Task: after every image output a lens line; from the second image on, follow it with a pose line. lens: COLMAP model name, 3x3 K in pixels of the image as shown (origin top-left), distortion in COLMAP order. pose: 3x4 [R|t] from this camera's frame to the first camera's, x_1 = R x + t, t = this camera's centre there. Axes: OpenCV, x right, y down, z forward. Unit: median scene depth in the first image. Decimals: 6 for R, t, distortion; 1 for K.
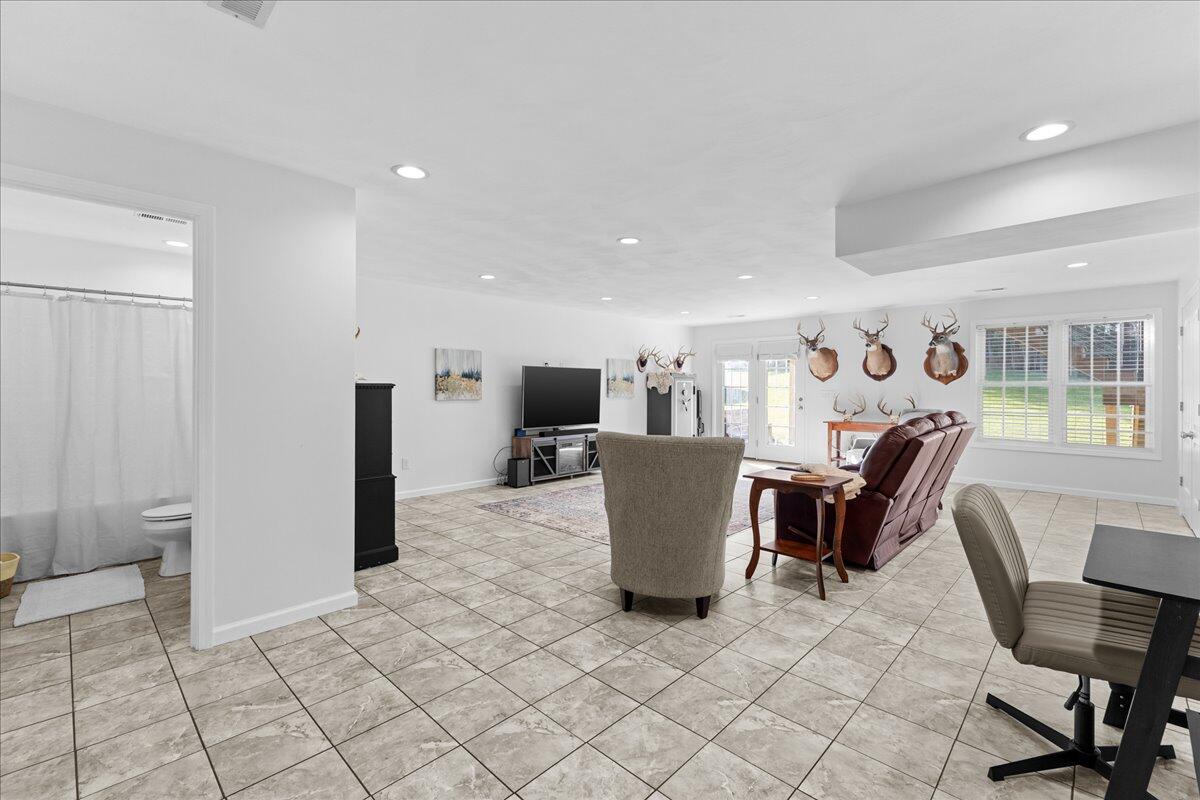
lens RADIAL K [[517.5, 0, 604.4], [0, 517.5, 387.6], [0, 0, 1]] dist [0.002770, 0.000278]
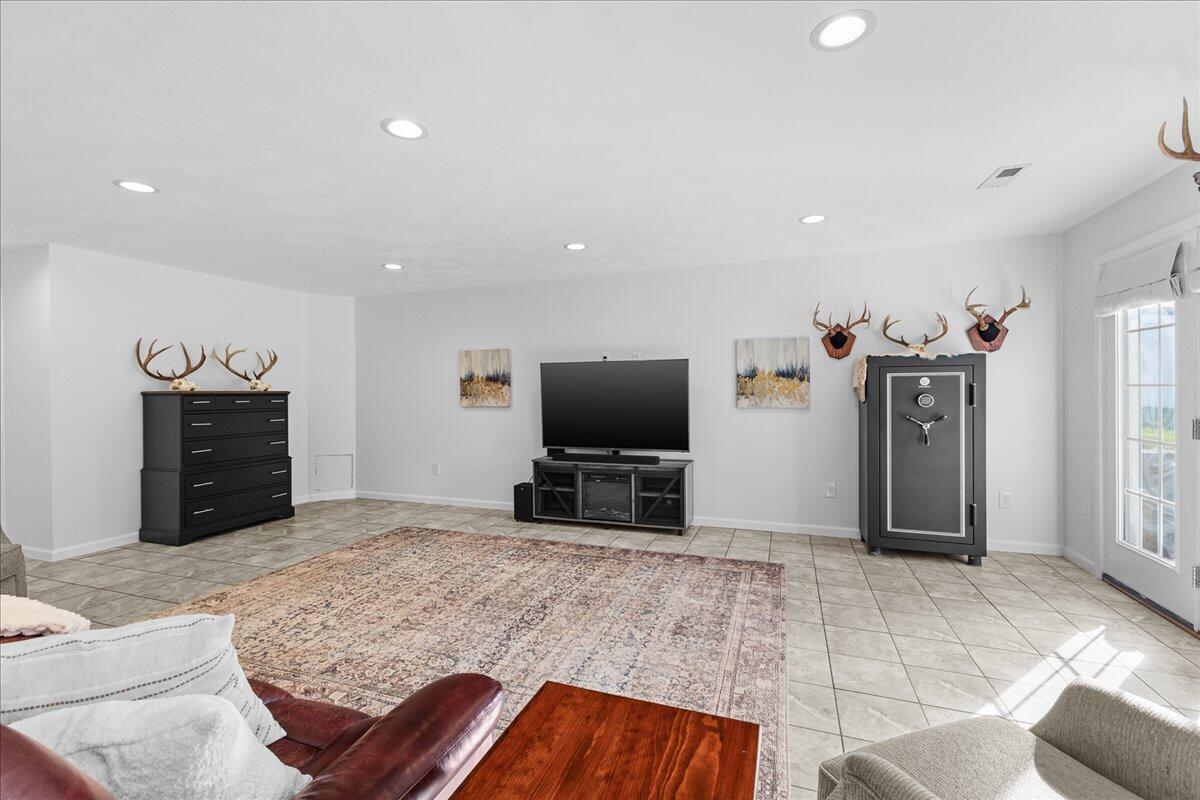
lens RADIAL K [[551.4, 0, 600.0], [0, 551.4, 400.0], [0, 0, 1]] dist [0.054718, -0.000130]
pose [[0.393726, 0.009751, -0.919176, 0.598664], [0.008736, 0.999859, 0.014349, 0.000393], [0.919187, -0.013679, 0.393585, 0.737266]]
